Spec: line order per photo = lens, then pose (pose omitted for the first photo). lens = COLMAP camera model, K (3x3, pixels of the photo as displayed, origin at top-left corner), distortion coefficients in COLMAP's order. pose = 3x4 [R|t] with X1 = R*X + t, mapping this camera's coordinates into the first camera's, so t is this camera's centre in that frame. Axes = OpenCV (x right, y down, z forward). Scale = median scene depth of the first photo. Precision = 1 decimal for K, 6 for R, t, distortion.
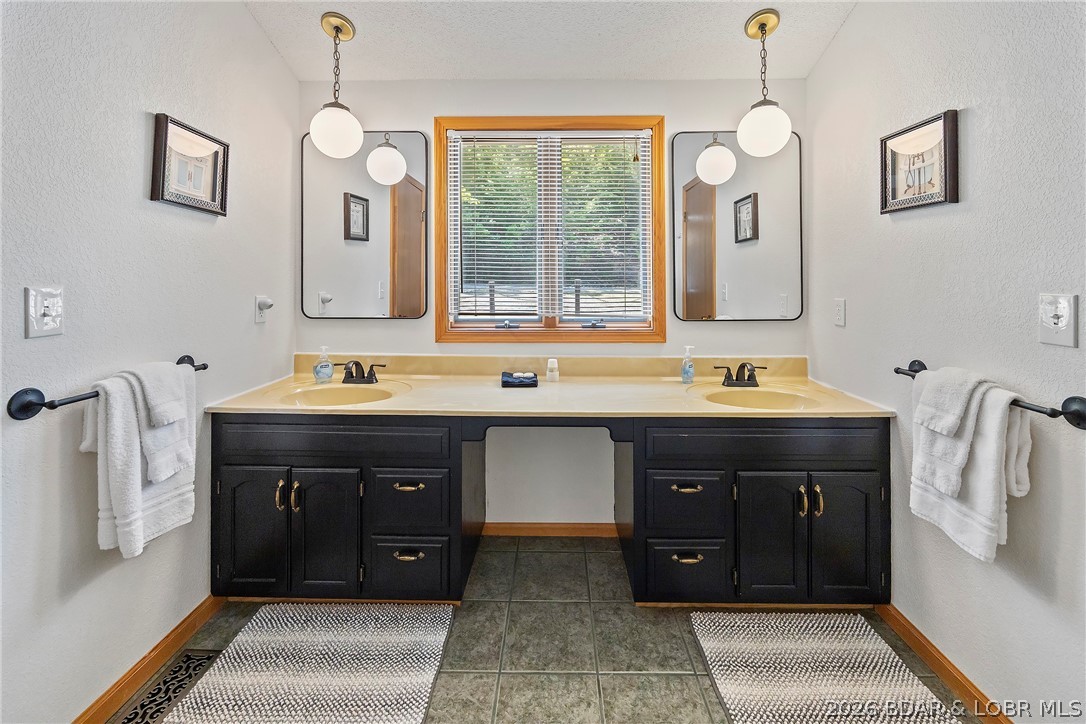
lens RADIAL K [[422.8, 0, 576.5], [0, 422.8, 293.4], [0, 0, 1]] dist [-0.002720, -0.000268]
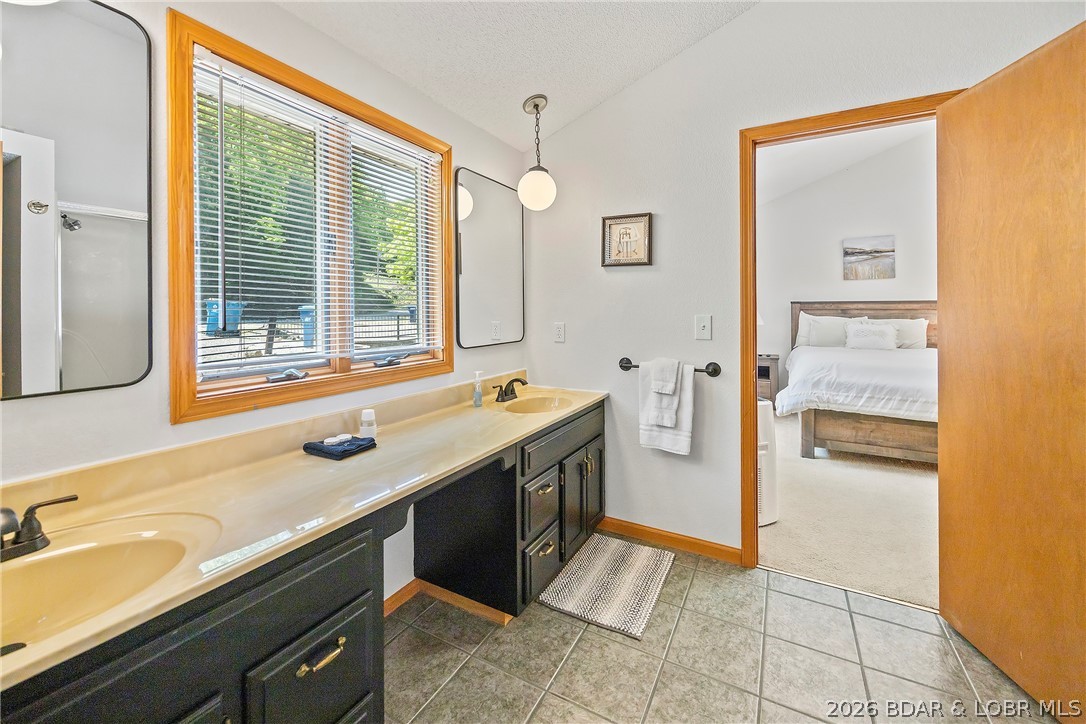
lens RADIAL K [[422.8, 0, 518.0], [0, 422.8, 323.9], [0, 0, 1]] dist [-0.002720, -0.000268]
pose [[0.519342, -0.027921, 0.854110, -0.786255], [0.030484, 0.999435, 0.014136, -0.009774], [-0.854022, 0.018695, 0.519900, 0.474490]]
